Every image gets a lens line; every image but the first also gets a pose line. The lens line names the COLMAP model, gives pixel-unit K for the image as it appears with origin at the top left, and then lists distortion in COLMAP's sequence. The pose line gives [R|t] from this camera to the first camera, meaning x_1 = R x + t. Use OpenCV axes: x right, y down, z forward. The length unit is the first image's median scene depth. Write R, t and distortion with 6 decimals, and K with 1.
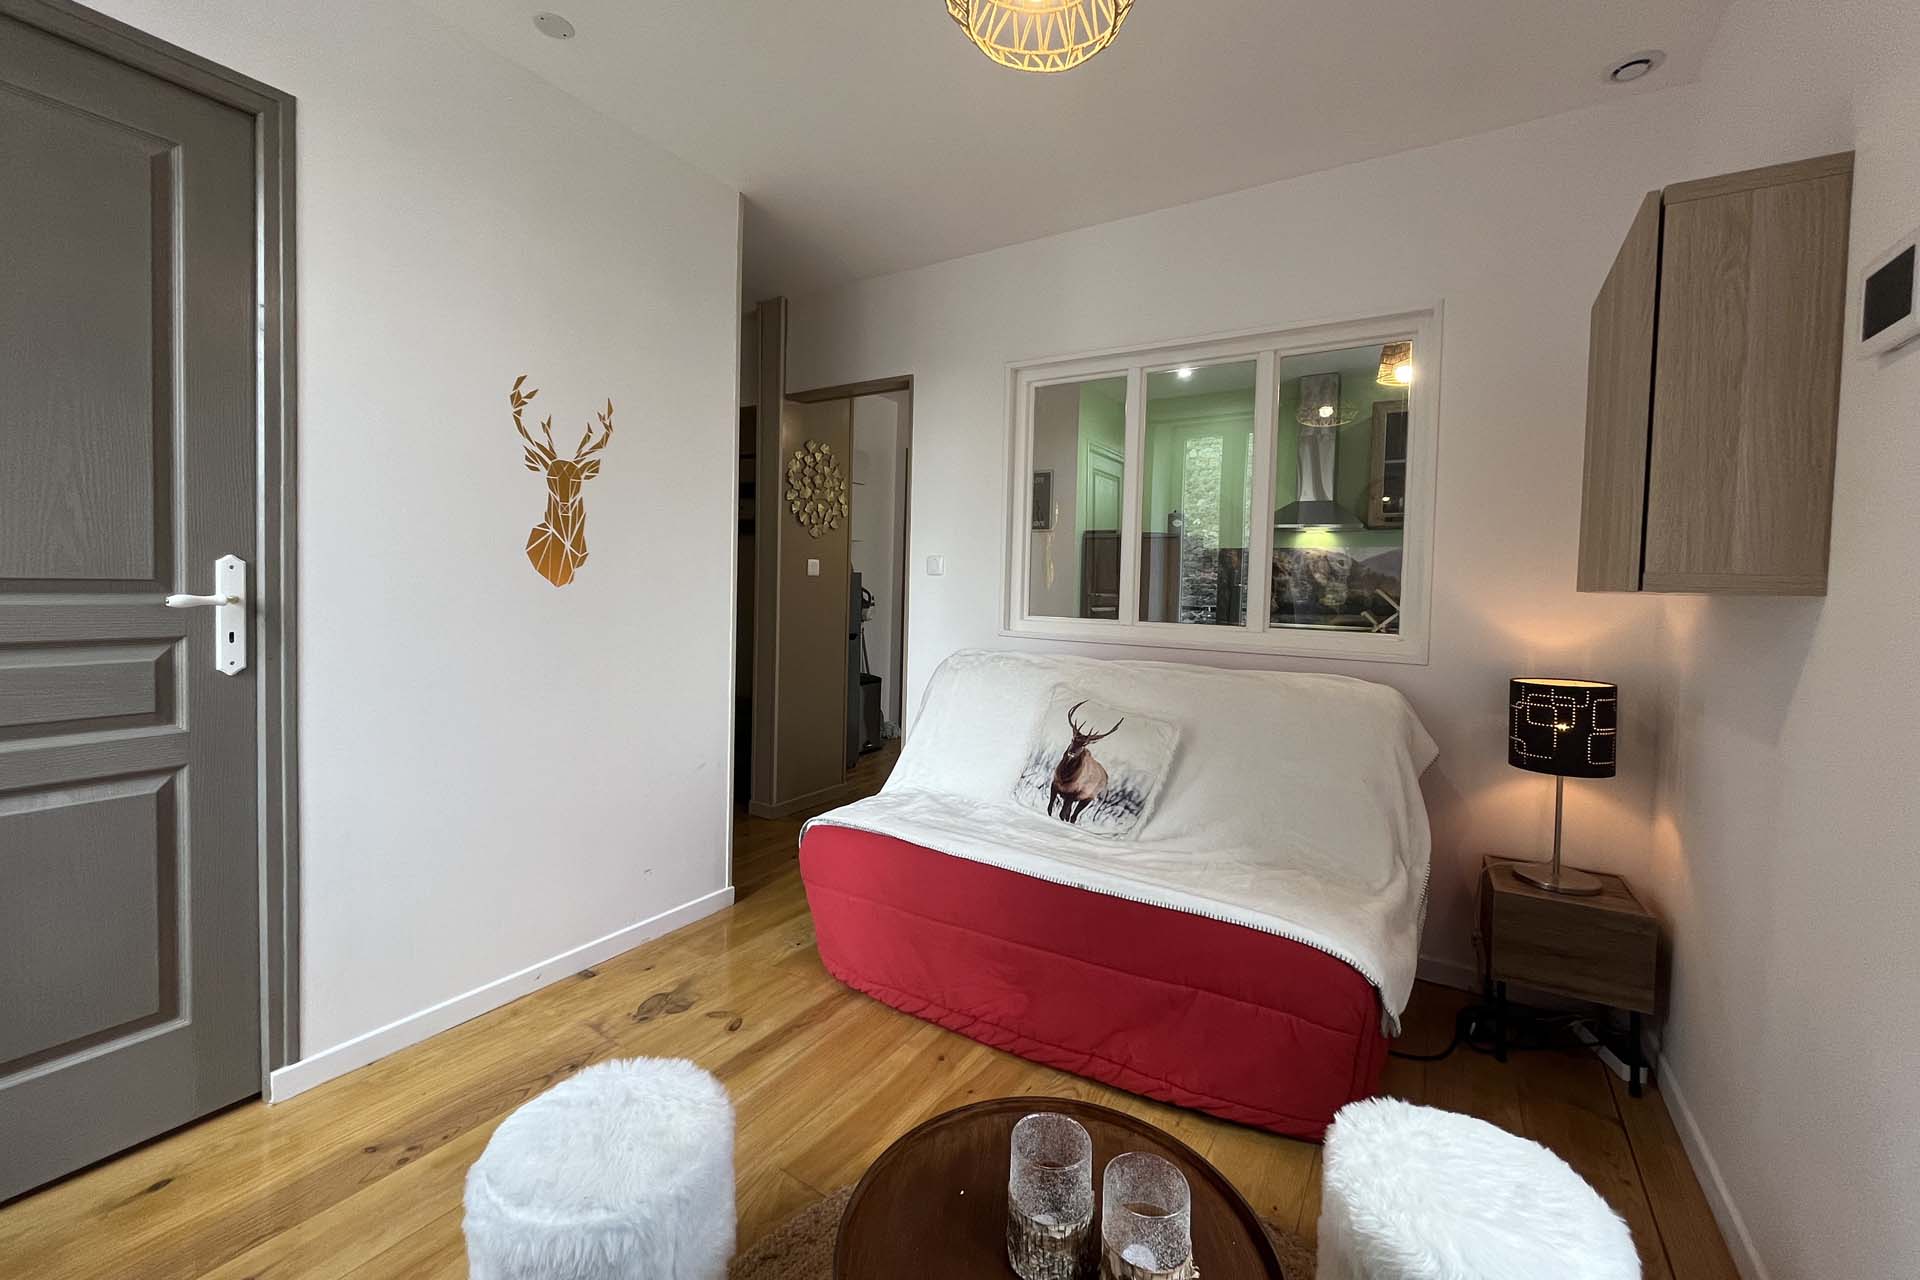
lens RADIAL K [[768.7, 0, 974.5], [0, 768.7, 596.8], [0, 0, 1]] dist [-0.002608, -0.000067]
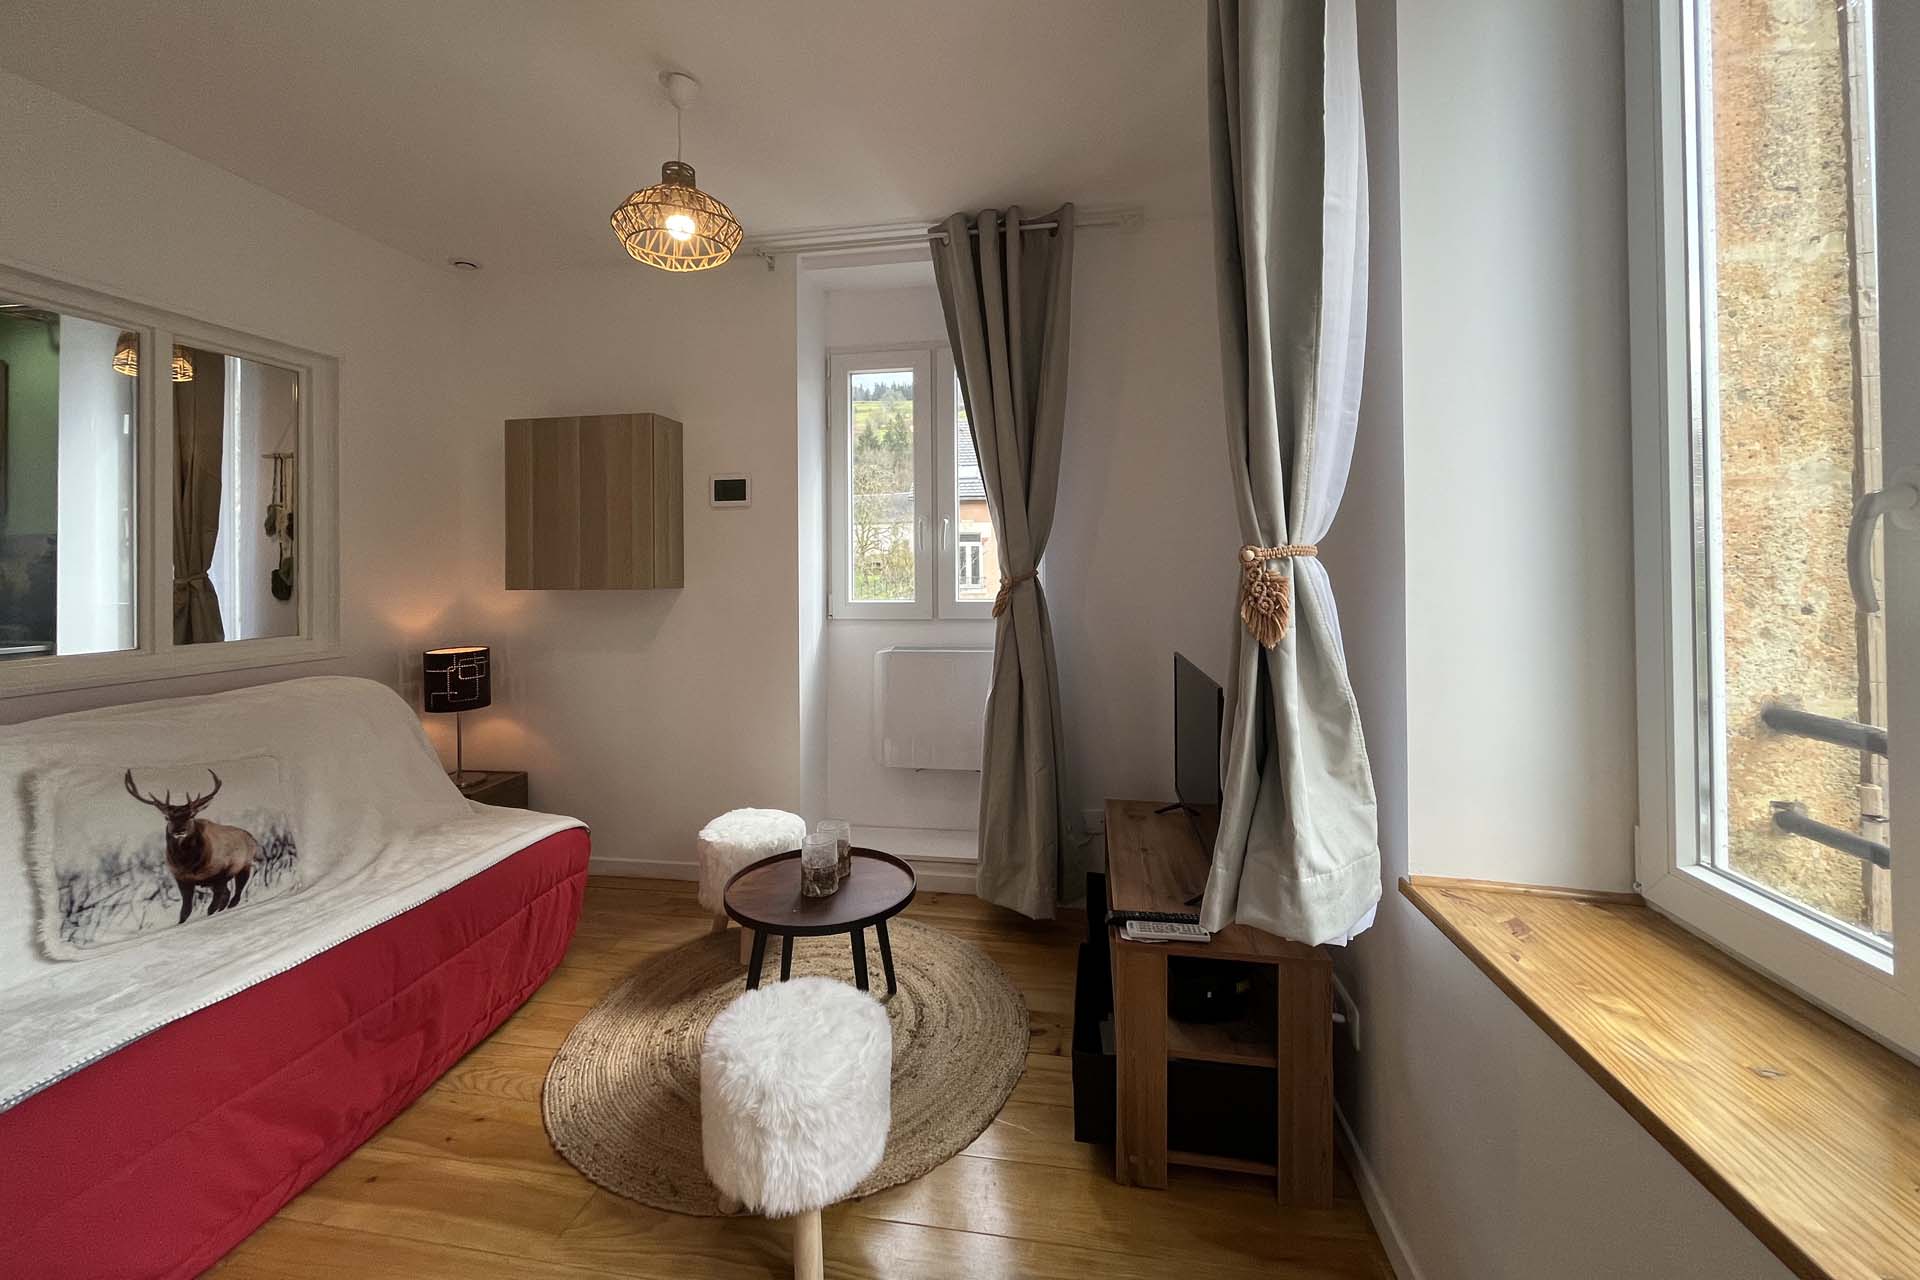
lens RADIAL K [[768.7, 0, 948.4], [0, 768.7, 563.5], [0, 0, 1]] dist [-0.002608, -0.000067]
pose [[-0.389052, -0.009009, 0.921172, -1.012760], [0.021782, 0.999583, 0.018975, -0.068727], [-0.920958, 0.027448, -0.388694, 0.702029]]
